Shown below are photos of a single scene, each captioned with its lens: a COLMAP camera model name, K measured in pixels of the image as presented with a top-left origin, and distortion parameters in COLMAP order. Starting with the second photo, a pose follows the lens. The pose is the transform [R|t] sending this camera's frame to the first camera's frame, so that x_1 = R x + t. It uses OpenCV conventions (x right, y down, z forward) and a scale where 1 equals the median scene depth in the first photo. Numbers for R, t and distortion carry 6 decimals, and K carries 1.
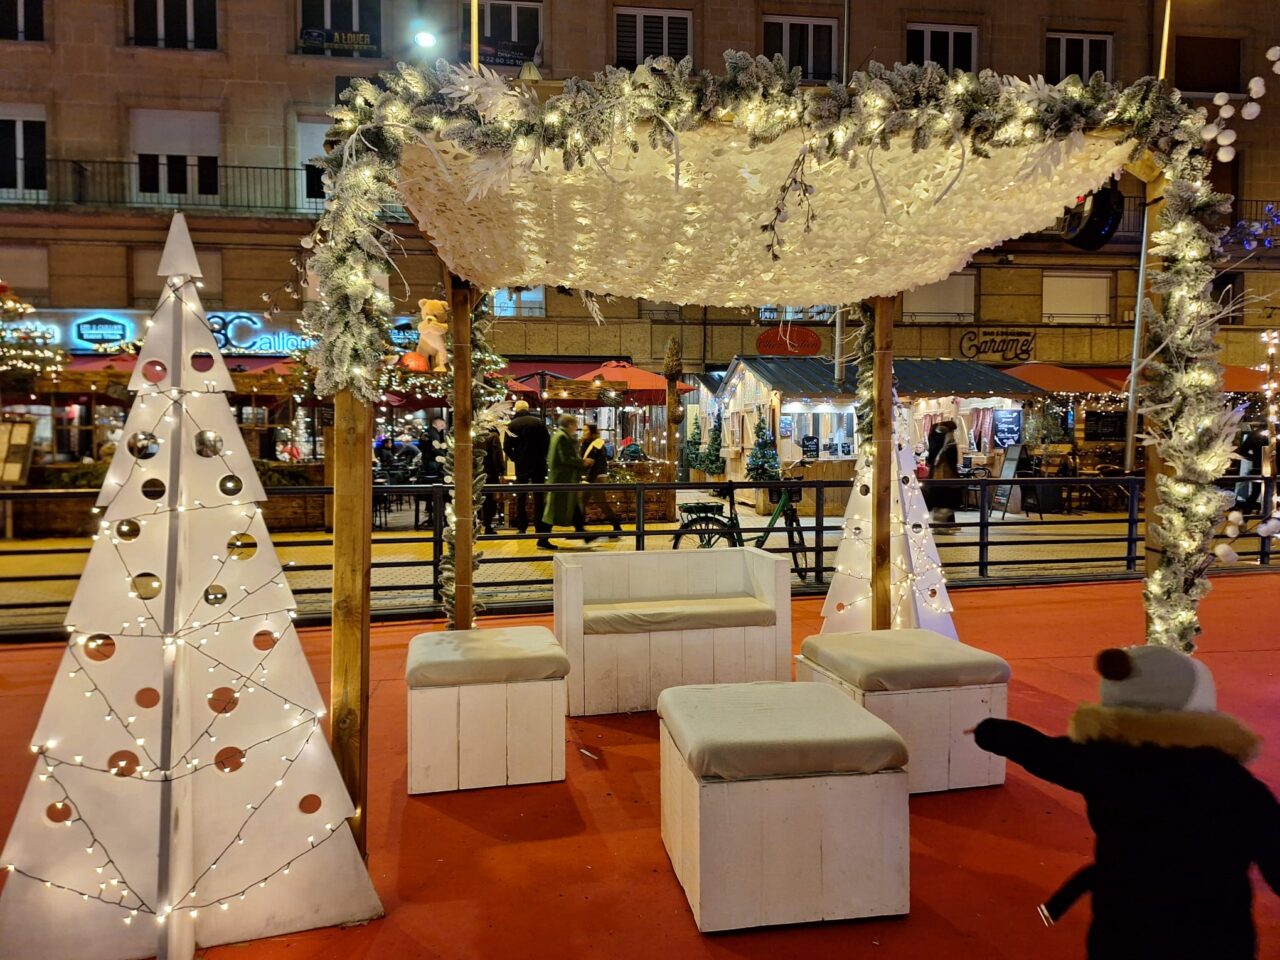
lens RADIAL K [[862.0, 0, 650.5], [0, 862.0, 469.6], [0, 0, 1]] dist [0.070009, -0.072588]
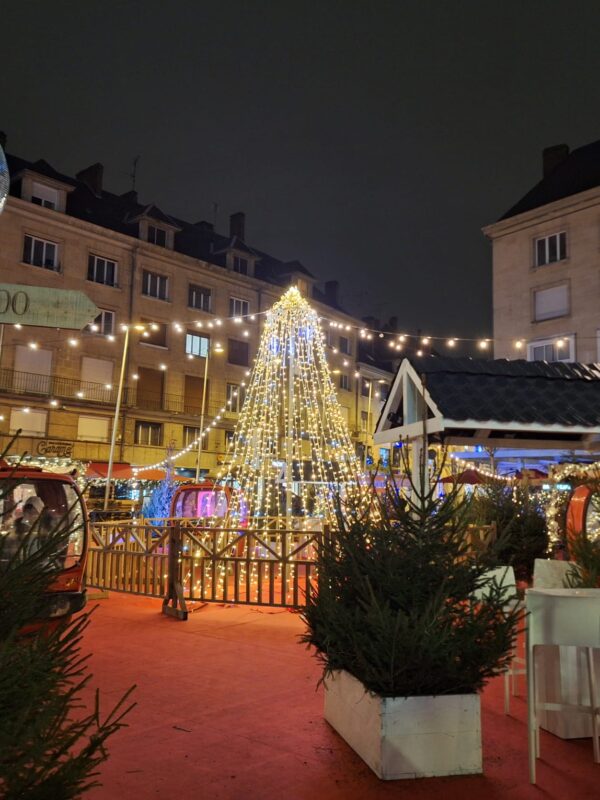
lens RADIAL K [[718.3, 0, 307.4], [0, 718.3, 397.2], [0, 0, 1]] dist [0.068778, -0.066590]
pose [[0.750380, 0.112388, 0.651382, -0.285171], [-0.006368, 0.986623, -0.162894, 0.009919], [-0.660976, 0.118084, 0.741058, -0.680218]]
